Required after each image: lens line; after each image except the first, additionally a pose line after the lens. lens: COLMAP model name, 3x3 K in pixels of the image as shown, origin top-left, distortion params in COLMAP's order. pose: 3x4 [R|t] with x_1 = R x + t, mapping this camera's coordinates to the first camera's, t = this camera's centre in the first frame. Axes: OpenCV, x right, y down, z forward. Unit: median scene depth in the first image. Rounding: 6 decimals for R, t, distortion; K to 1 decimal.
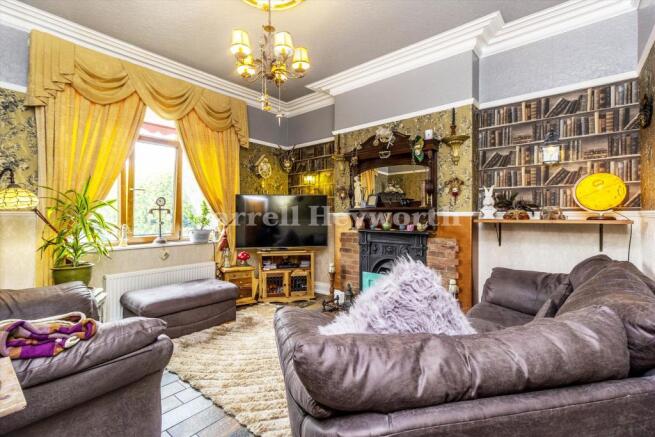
lens RADIAL K [[302.5, 0, 326.0], [0, 302.5, 216.7], [0, 0, 1]] dist [0.000747, 0.000925]
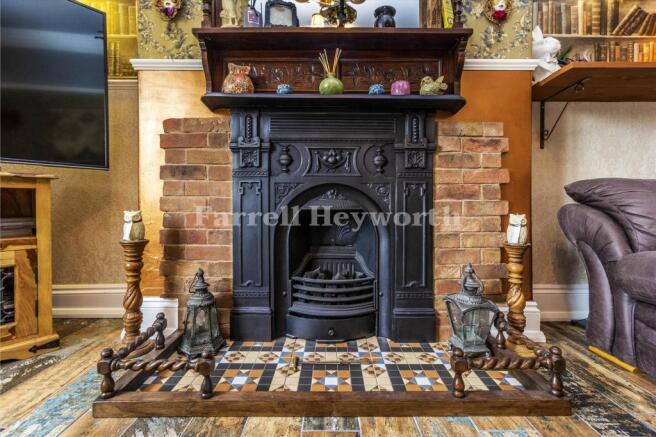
lens RADIAL K [[302.9, 0, 336.5], [0, 302.9, 206.8], [0, 0, 1]] dist [0.000747, 0.000925]
pose [[0.763043, -0.007657, 0.646303, -0.022921], [0.003462, 0.999964, 0.007759, 0.158745], [-0.646339, -0.003682, 0.763042, 0.692162]]
